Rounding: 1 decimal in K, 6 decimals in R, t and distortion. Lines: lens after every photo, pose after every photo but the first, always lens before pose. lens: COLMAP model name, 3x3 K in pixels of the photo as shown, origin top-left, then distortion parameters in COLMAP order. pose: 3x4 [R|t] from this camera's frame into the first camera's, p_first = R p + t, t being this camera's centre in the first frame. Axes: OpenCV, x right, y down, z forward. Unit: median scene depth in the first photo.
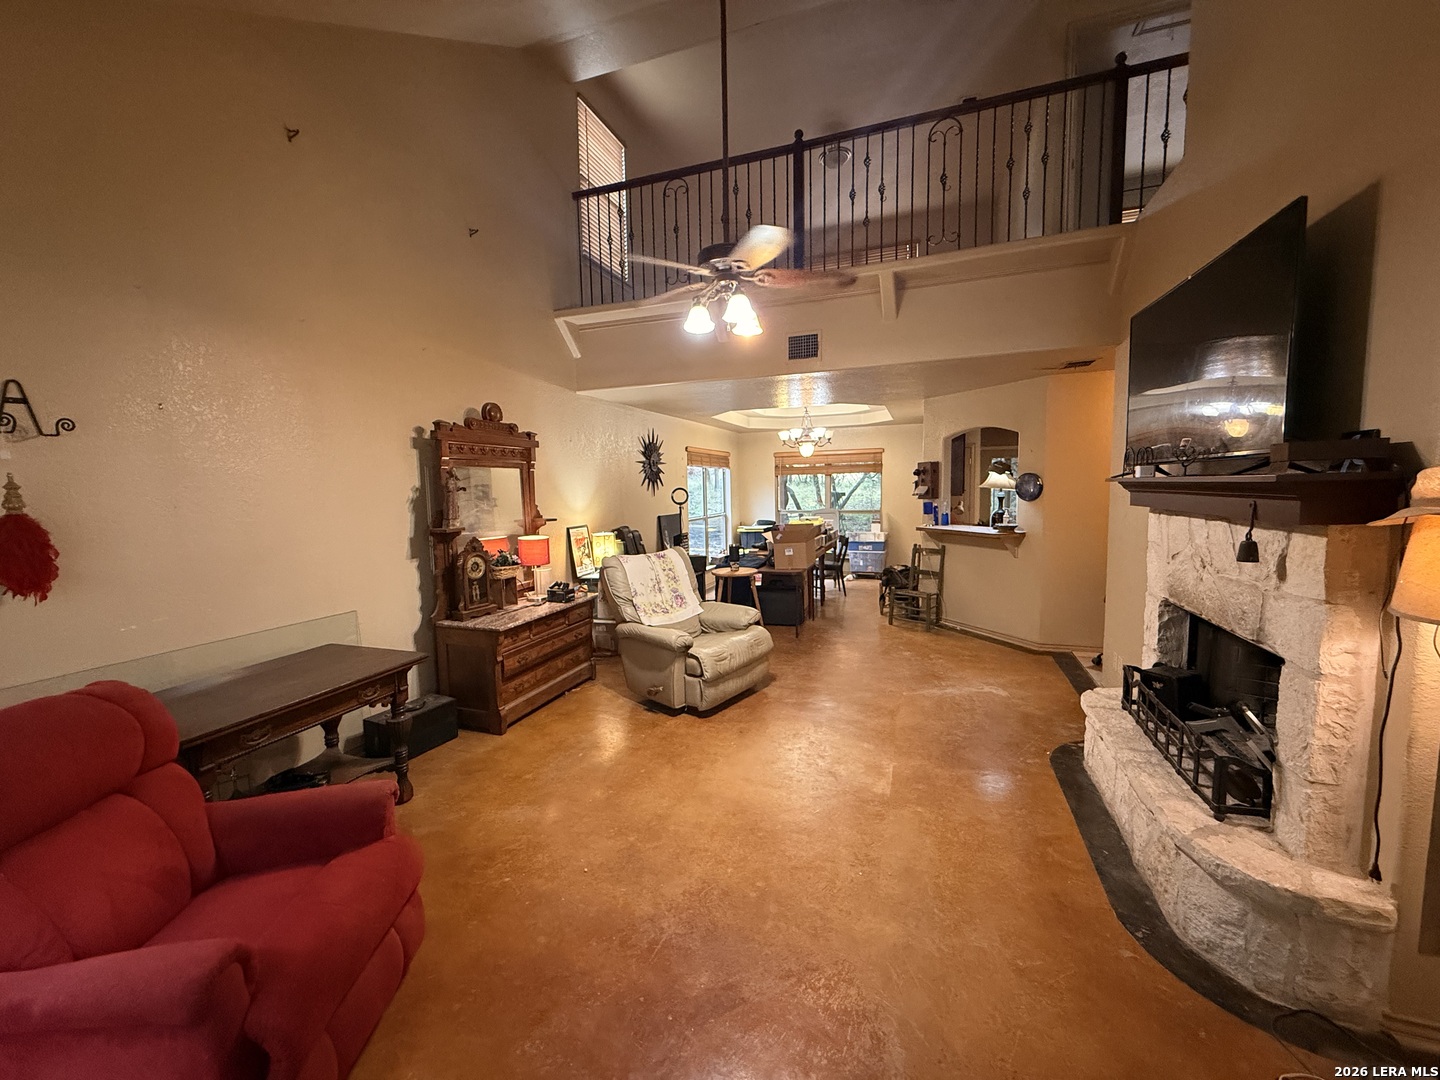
lens RADIAL K [[578.1, 0, 719.7], [0, 578.1, 542.6], [0, 0, 1]] dist [0.004307, -0.000128]
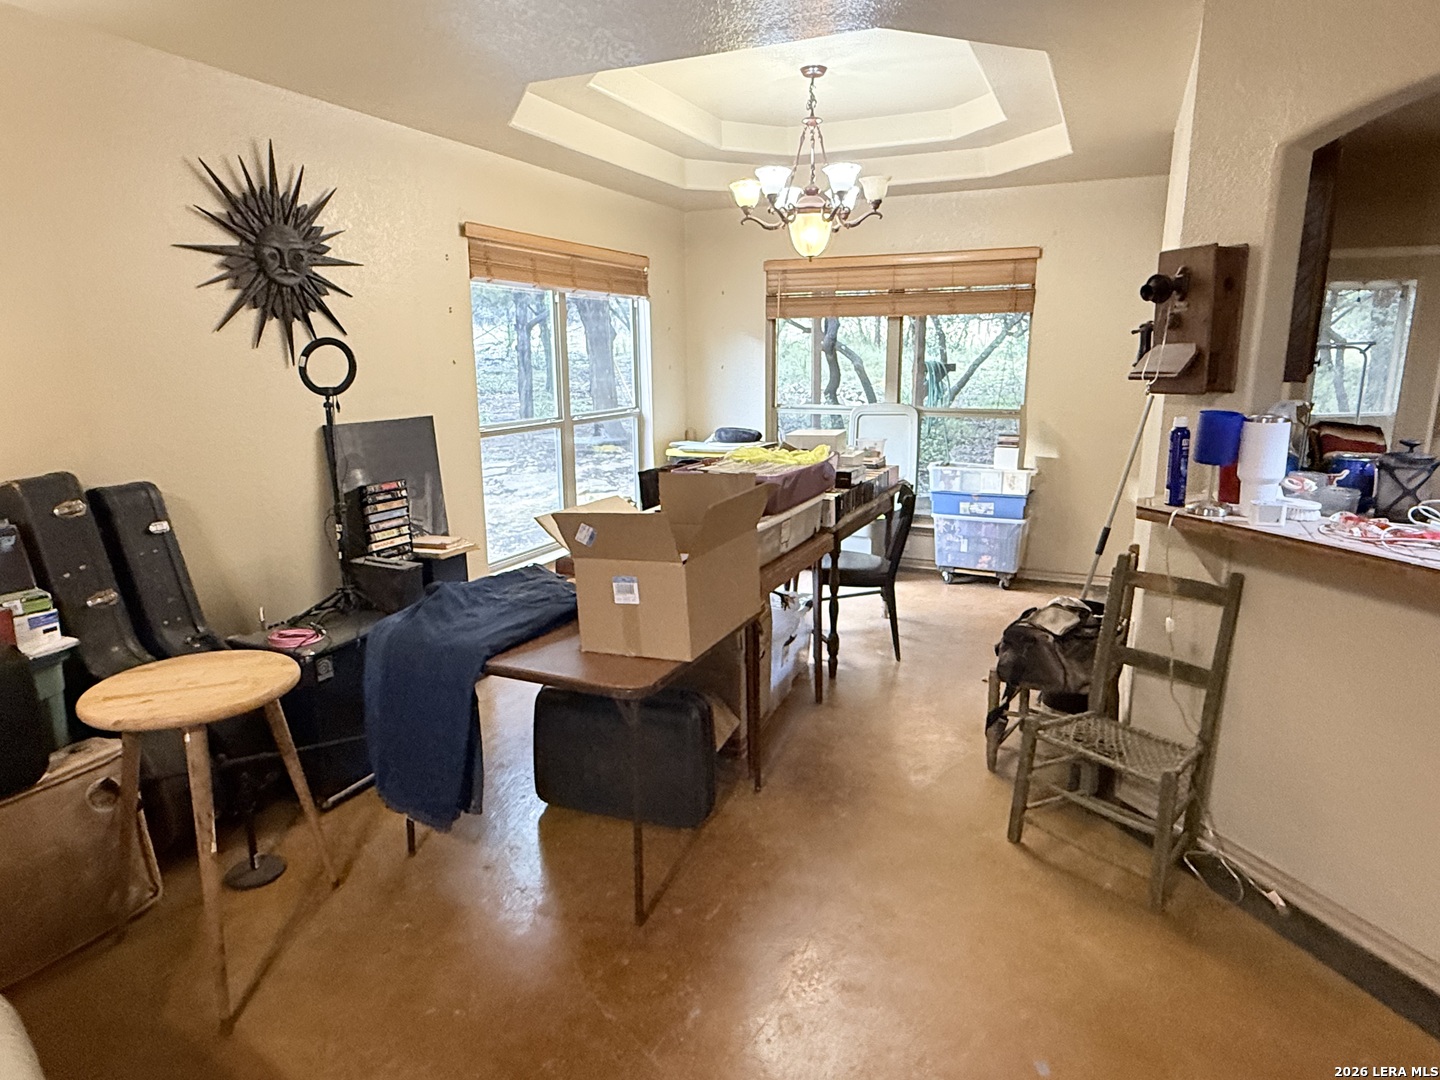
lens RADIAL K [[851.7, 0, 722.9], [0, 851.7, 538.0], [0, 0, 1]] dist [-0.017122, -0.000736]
pose [[0.996467, 0.032631, -0.077386, 0.169352], [-0.023194, 0.992521, 0.119853, -0.048308], [0.080718, -0.117635, 0.989771, 0.558187]]
